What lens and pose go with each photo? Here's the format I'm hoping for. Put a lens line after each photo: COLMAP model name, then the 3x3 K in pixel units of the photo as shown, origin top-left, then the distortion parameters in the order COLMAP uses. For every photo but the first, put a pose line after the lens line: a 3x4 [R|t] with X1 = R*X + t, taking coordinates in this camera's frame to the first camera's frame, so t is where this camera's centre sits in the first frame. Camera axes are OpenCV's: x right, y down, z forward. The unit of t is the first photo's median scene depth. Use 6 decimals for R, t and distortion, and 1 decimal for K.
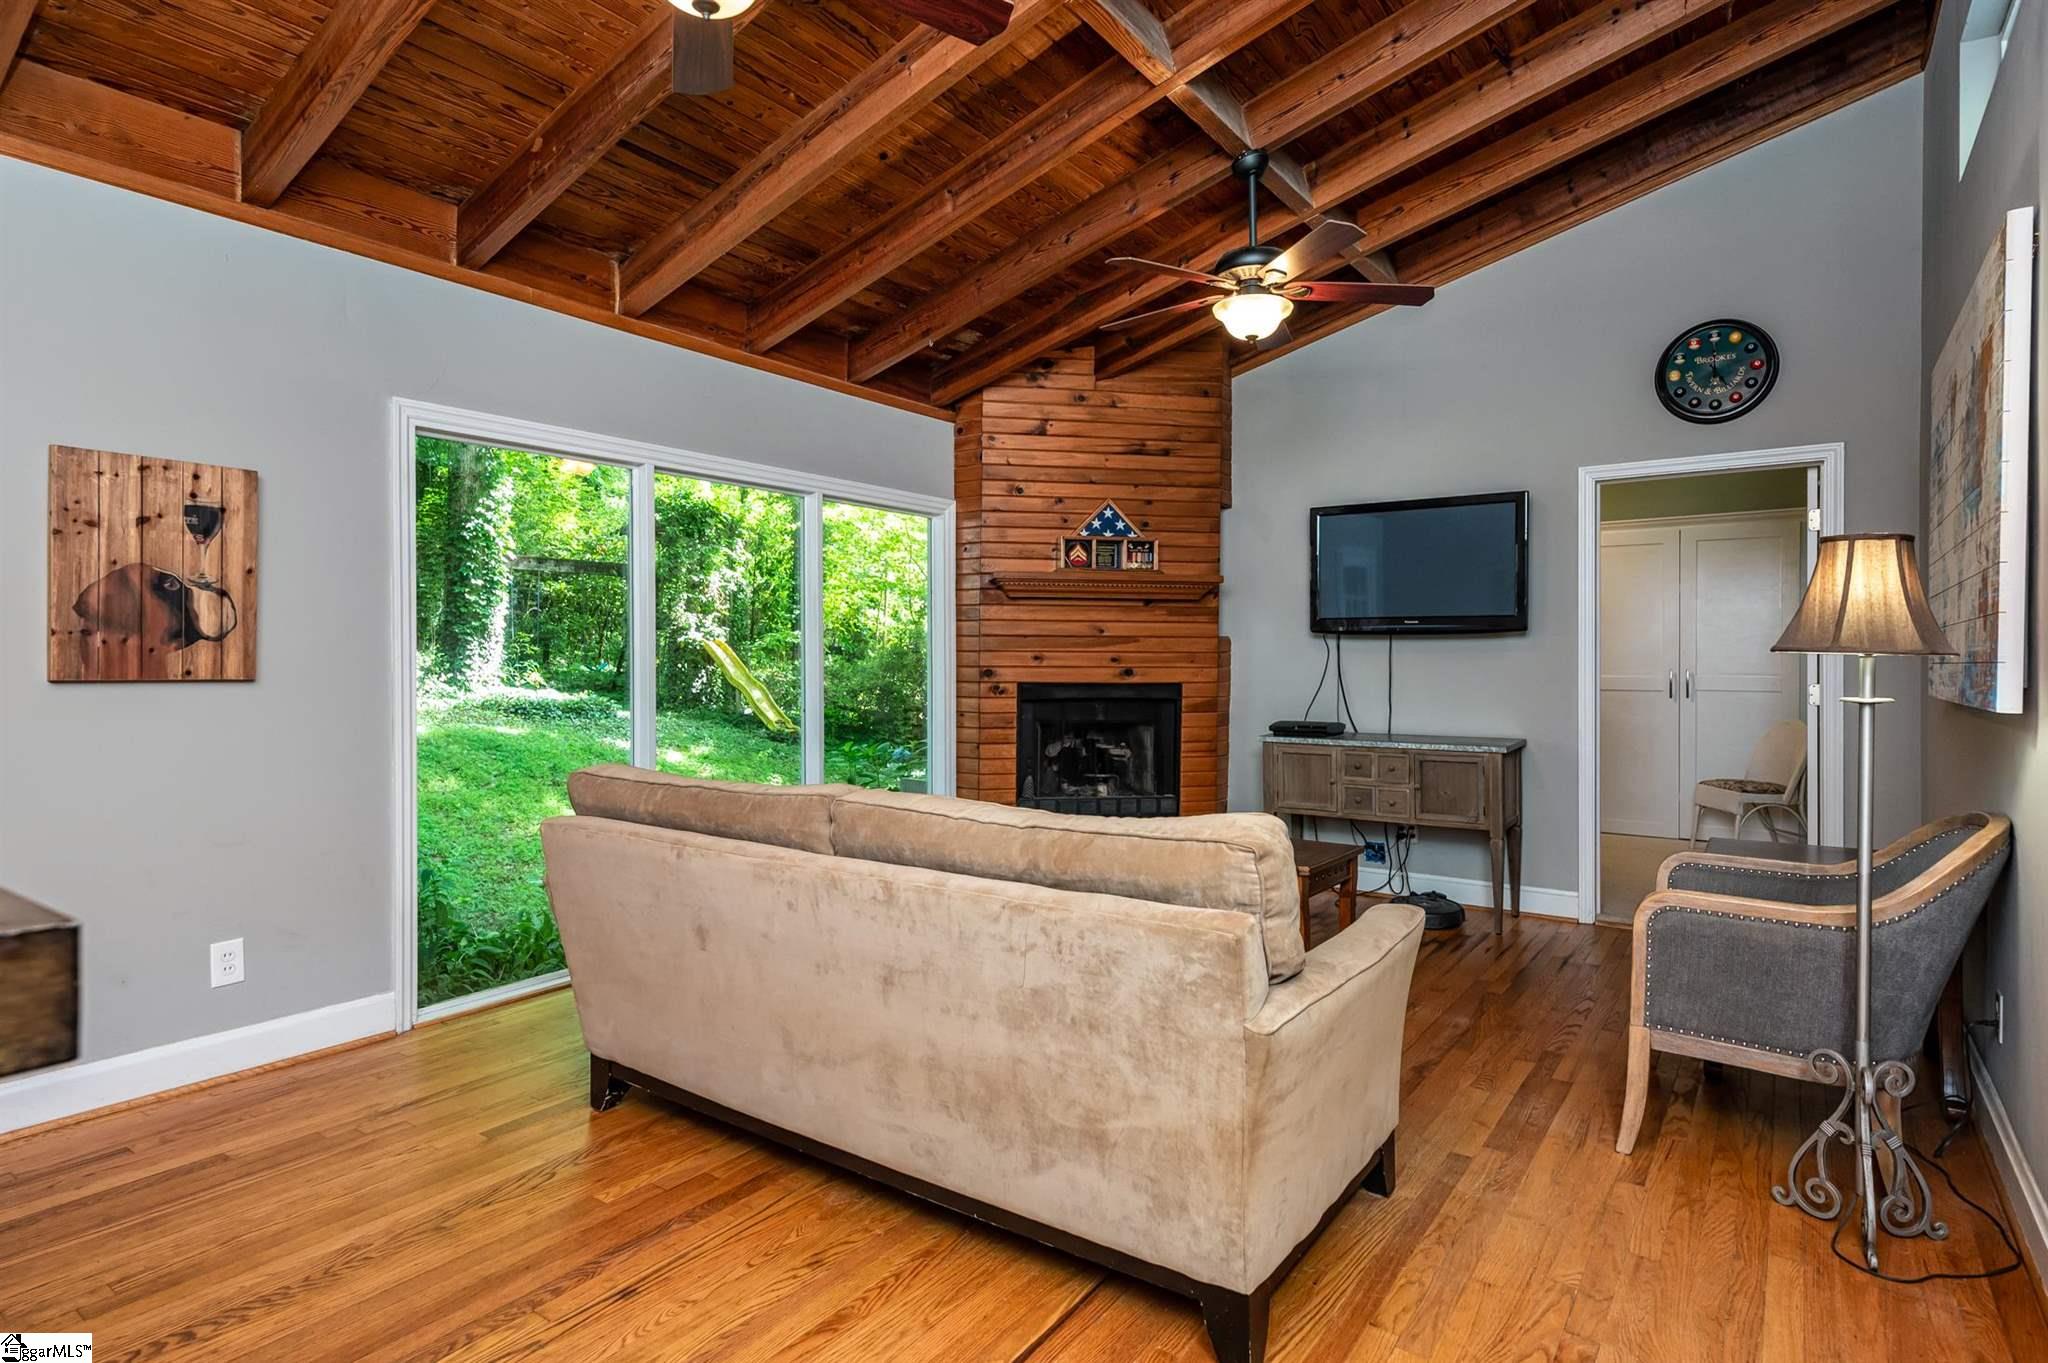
lens RADIAL K [[1067.2, 0, 1012.9], [0, 1067.2, 659.8], [0, 0, 1]] dist [0.003769, 0.000109]
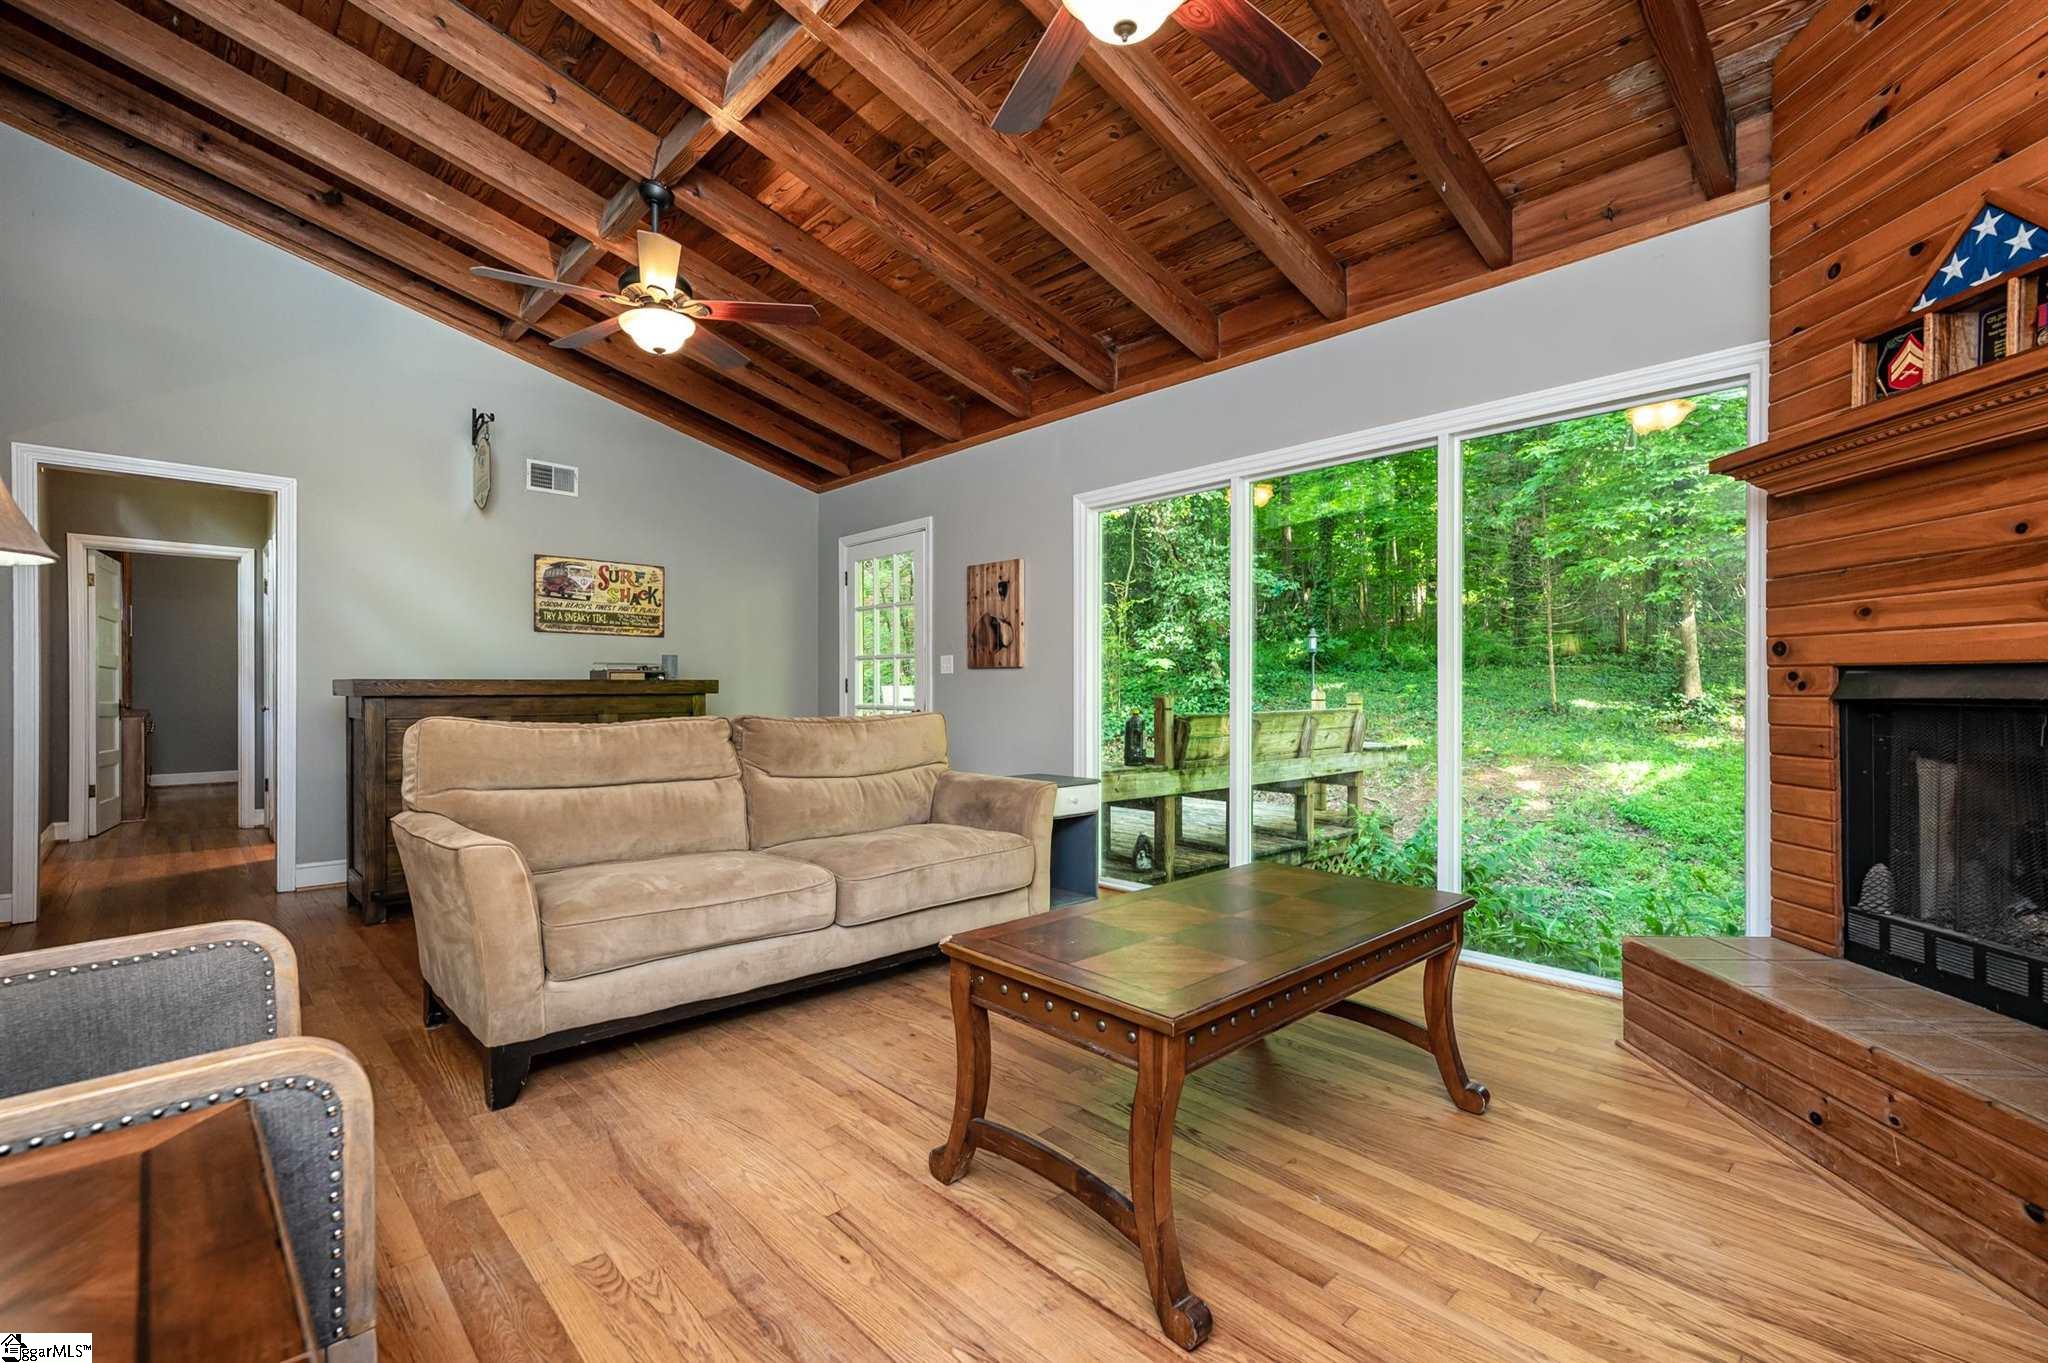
lens RADIAL K [[907.4, 0, 1020.9], [0, 907.4, 692.0], [0, 0, 1]] dist [0.001087, 0.000281]
pose [[-0.191026, -0.000413, -0.981585, 0.484663], [-0.001677, 0.999999, -0.000095, 0.034362], [0.981584, 0.001628, -0.191026, 0.715934]]
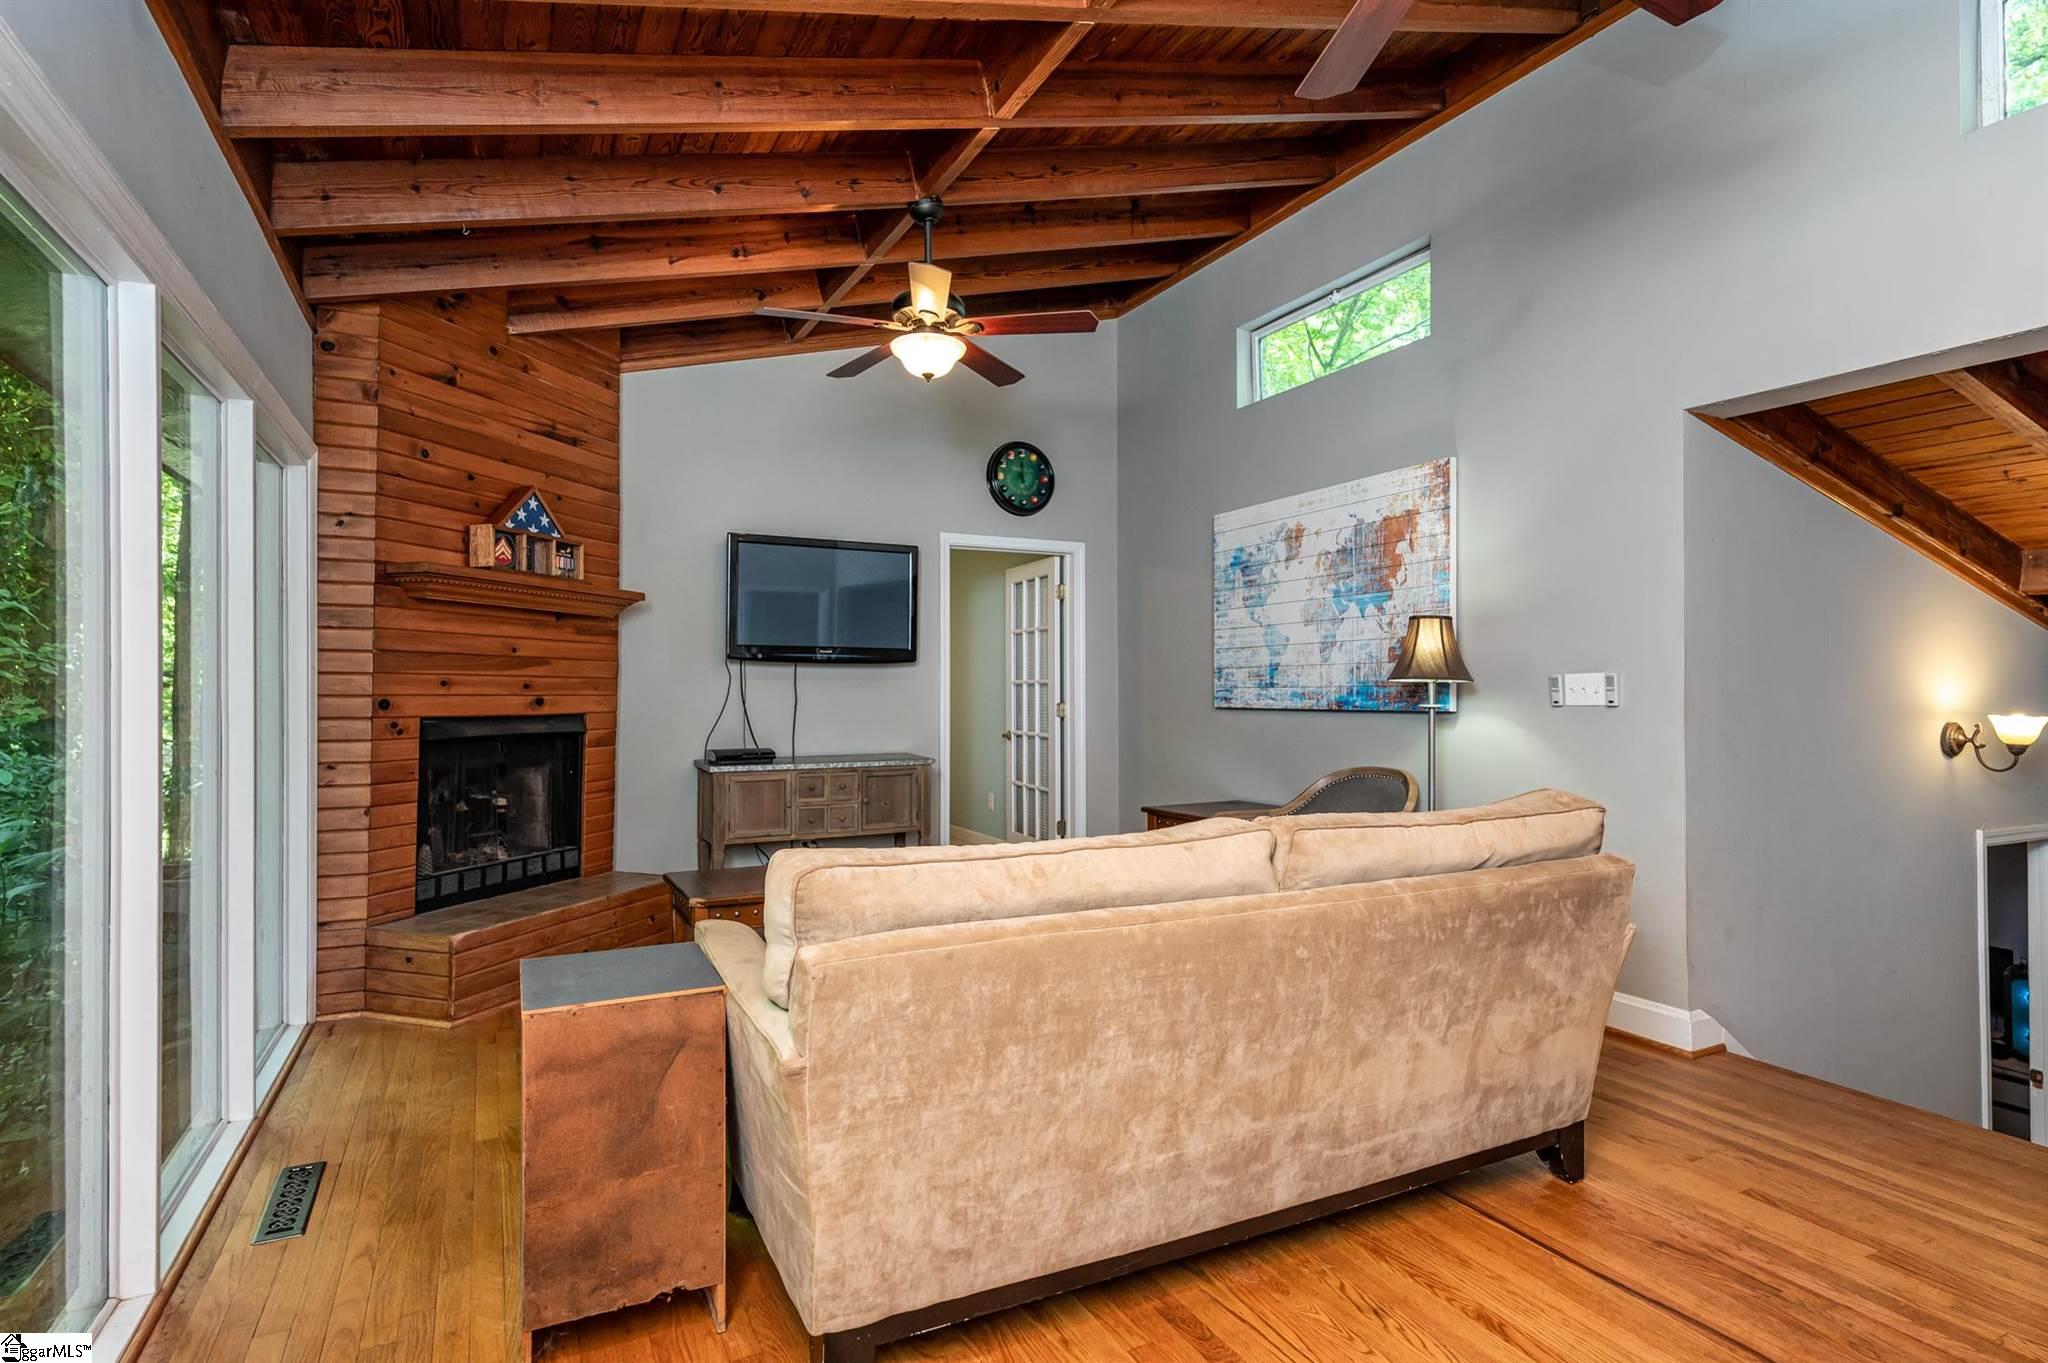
lens RADIAL K [[1018.6, 0, 1024.0], [0, 1018.6, 681.5], [0, 0, 1]] dist [0.003050, 0.000318]
pose [[0.458162, 0.005956, 0.888849, -0.423448], [0.002697, 0.999964, -0.008091, 0.003806], [-0.888865, 0.006104, 0.458129, 0.319938]]
